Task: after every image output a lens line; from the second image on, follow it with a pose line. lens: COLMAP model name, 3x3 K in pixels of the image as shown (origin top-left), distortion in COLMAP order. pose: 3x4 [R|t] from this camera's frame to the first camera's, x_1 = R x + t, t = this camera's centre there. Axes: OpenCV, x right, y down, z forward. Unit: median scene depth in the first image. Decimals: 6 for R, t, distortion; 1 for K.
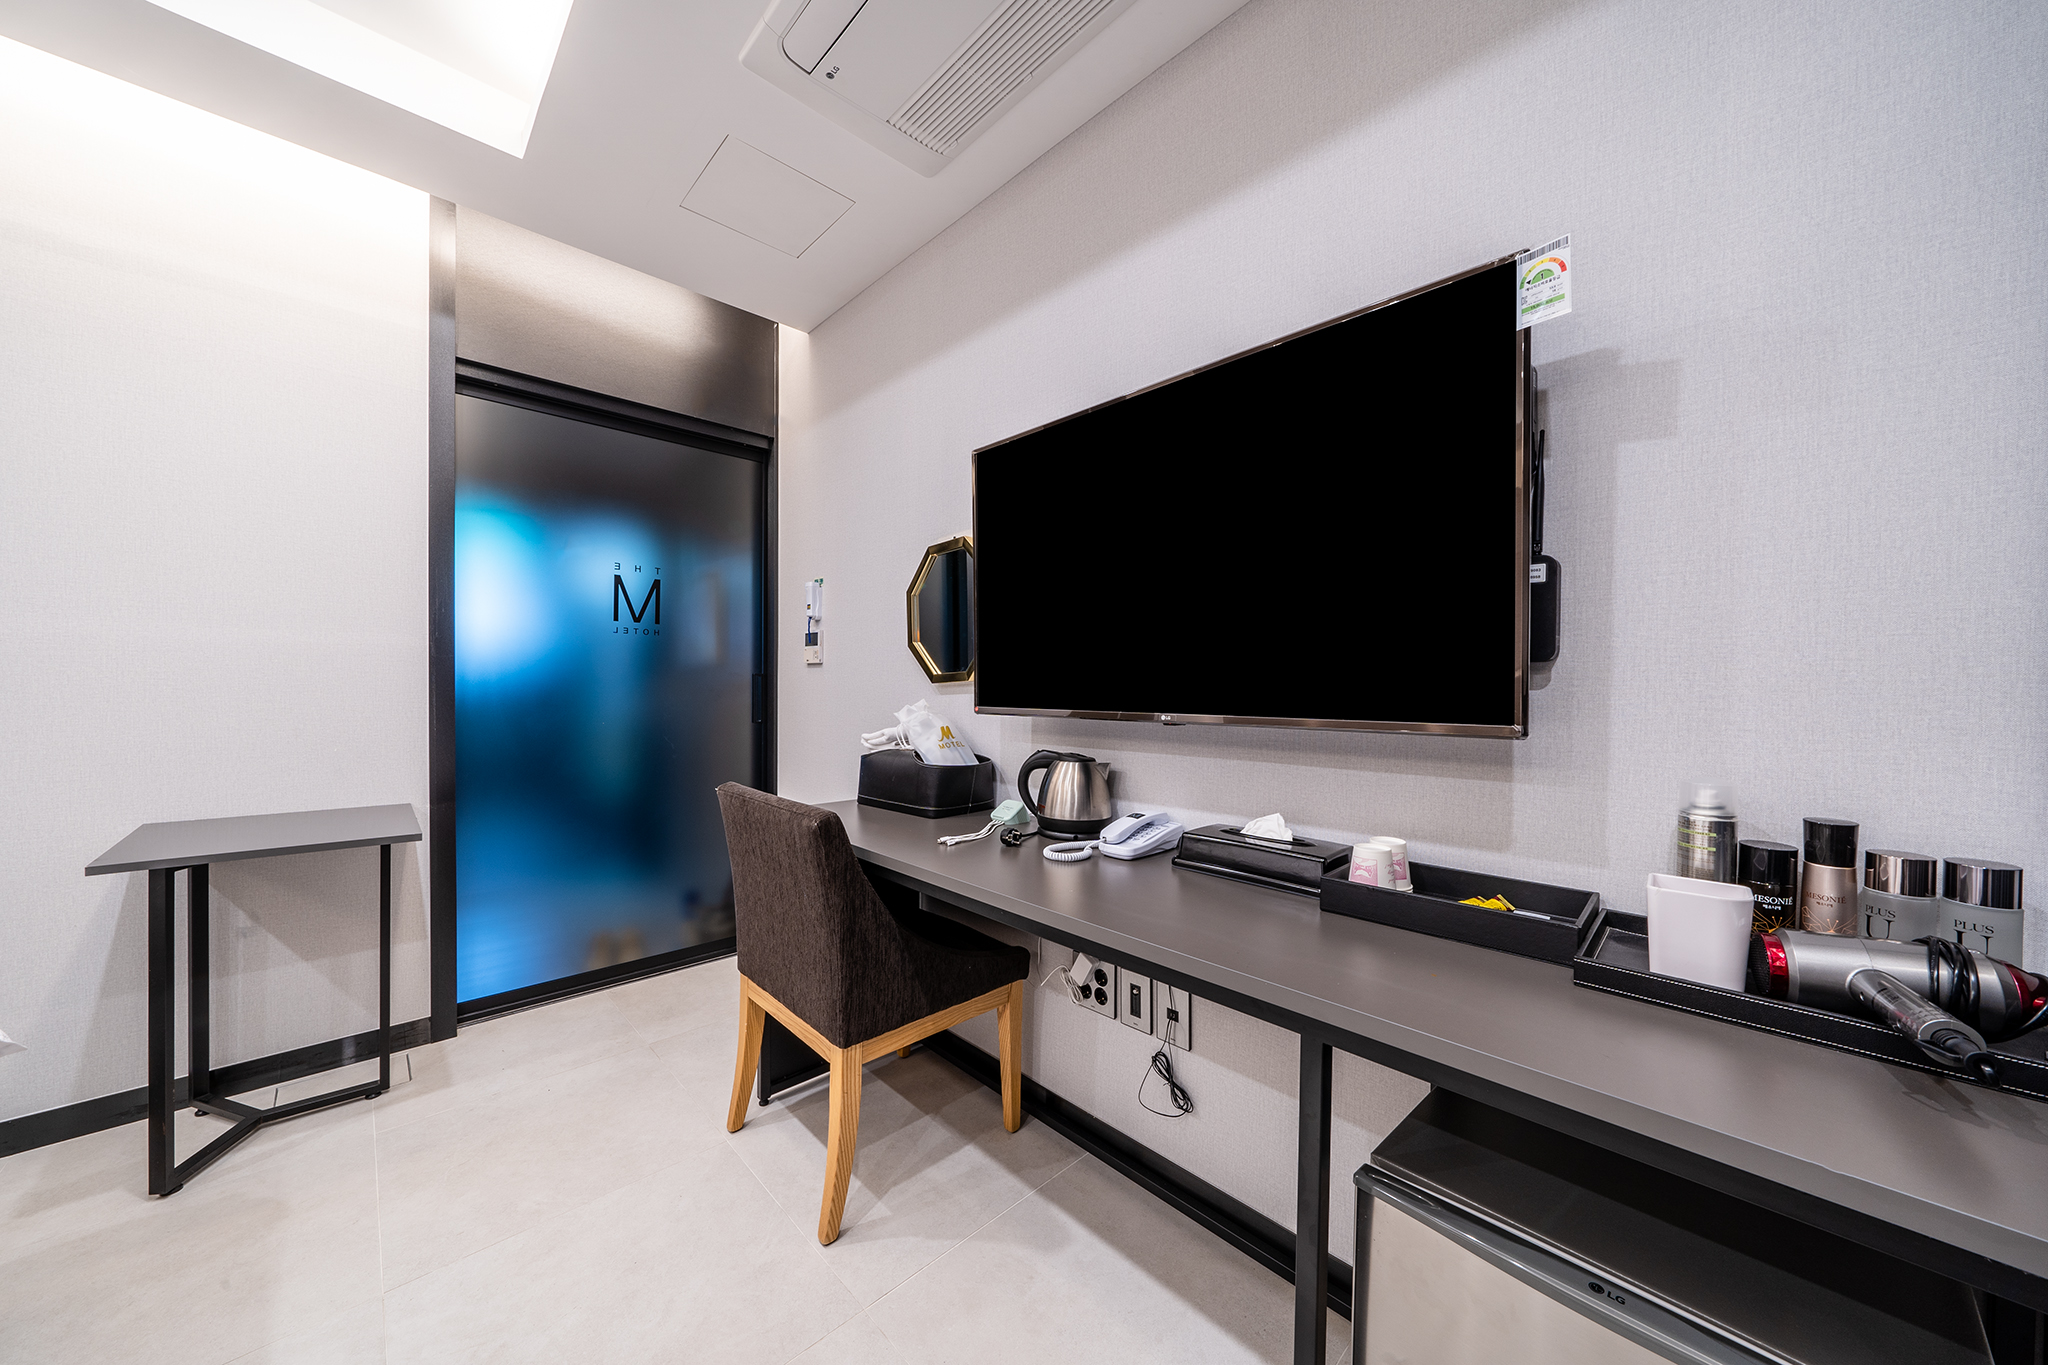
lens RADIAL K [[701.4, 0, 1024.0], [0, 701.4, 682.5], [0, 0, 1]] dist [0.000856, 0.000164]
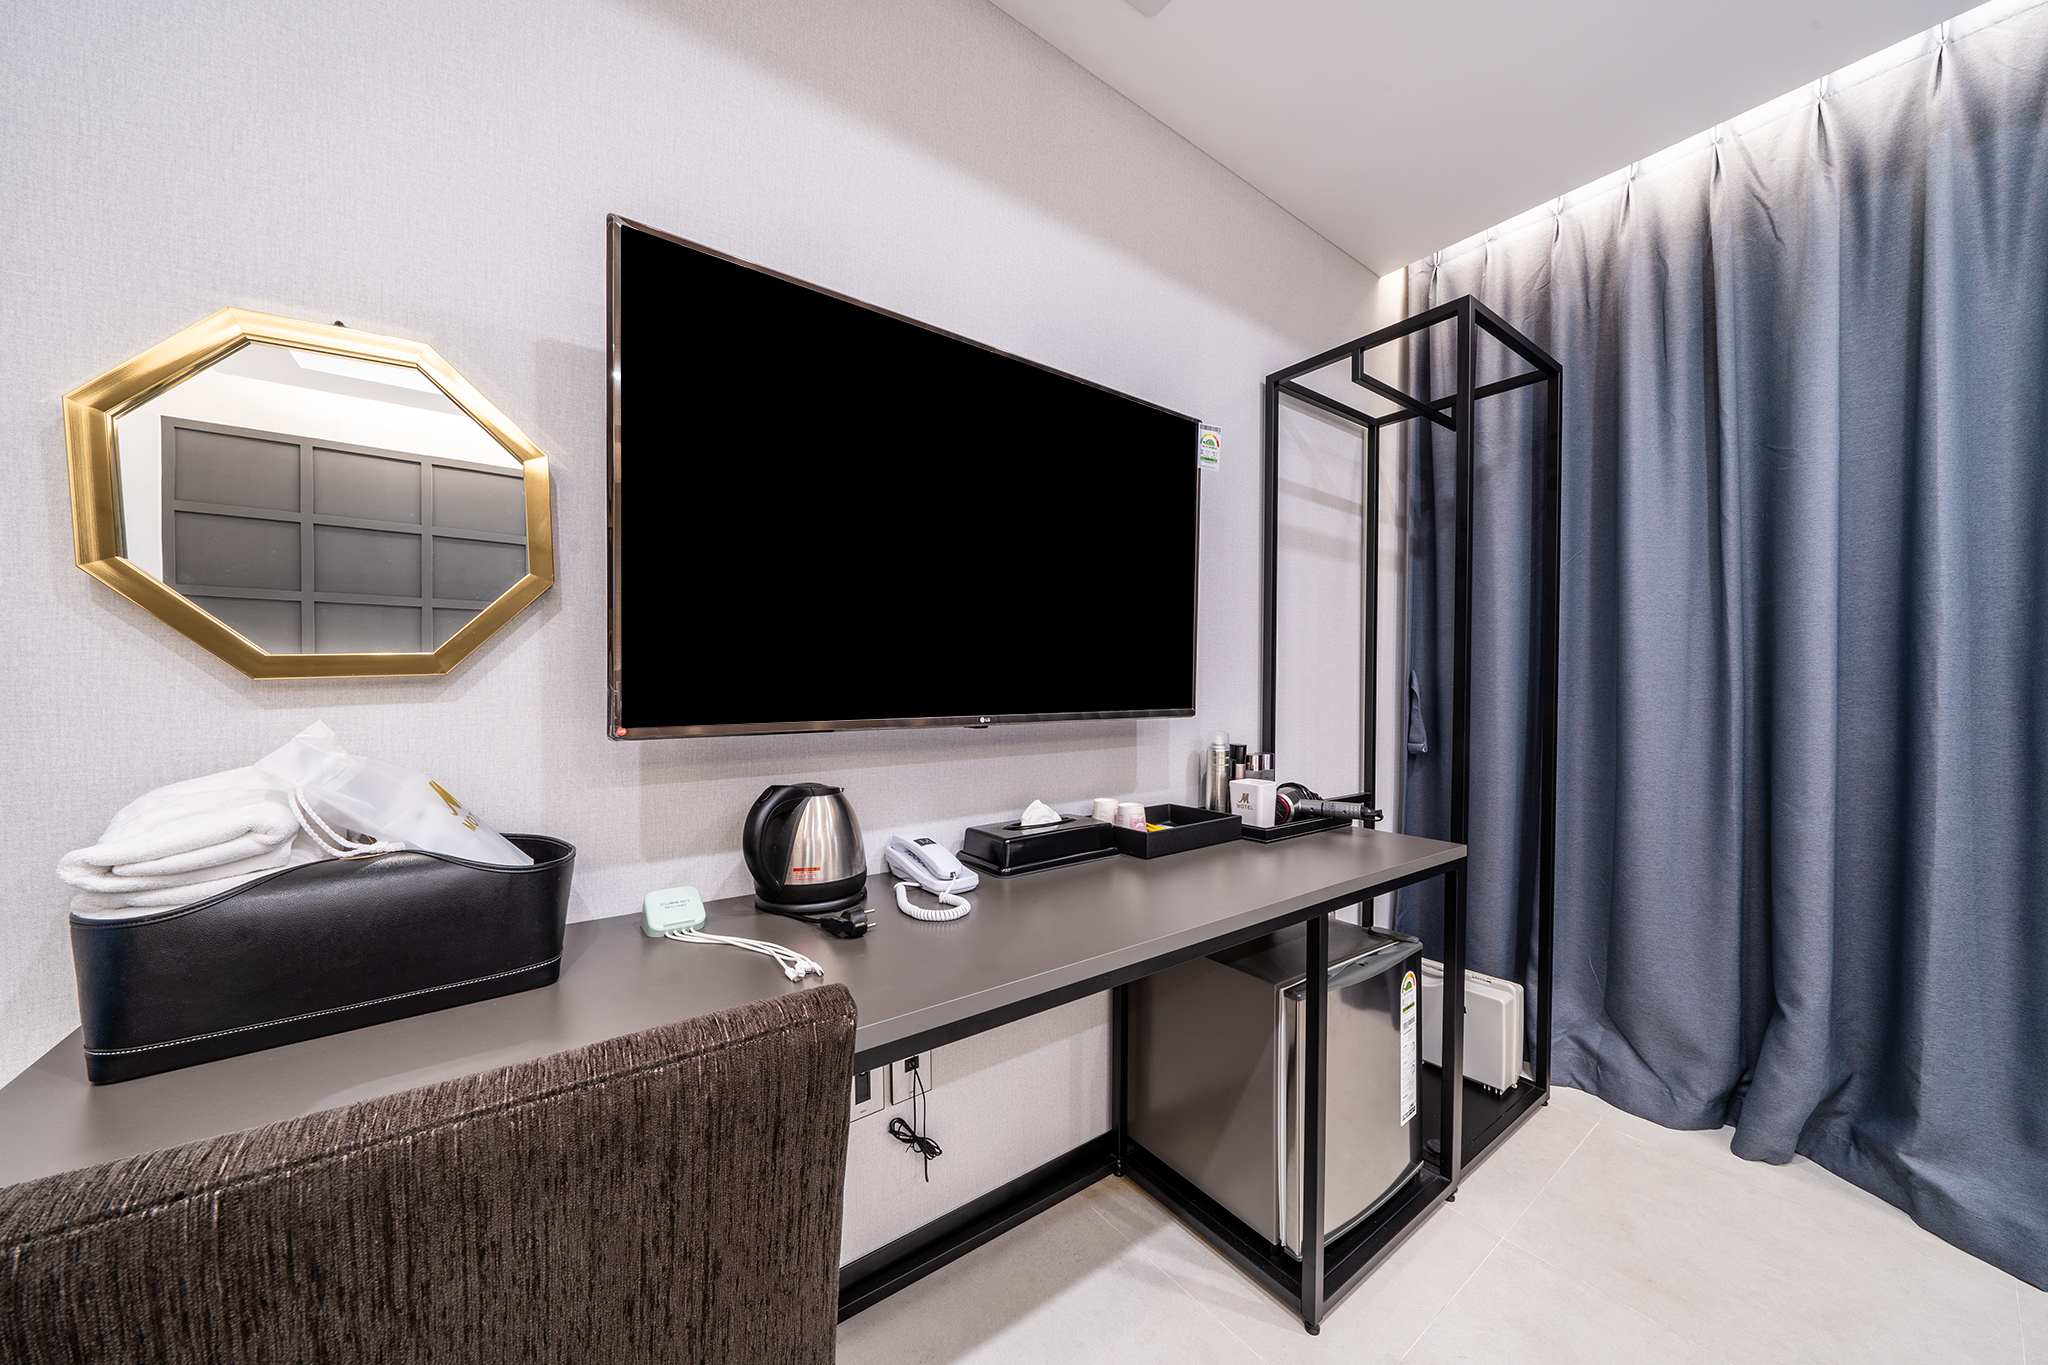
lens RADIAL K [[701.4, 0, 1024.0], [0, 701.4, 682.5], [0, 0, 1]] dist [0.000856, 0.000164]
pose [[0.147687, -0.004340, 0.989025, -0.741432], [-0.003861, 0.999980, 0.004965, -0.003610], [-0.989027, -0.004552, 0.147667, 0.872689]]
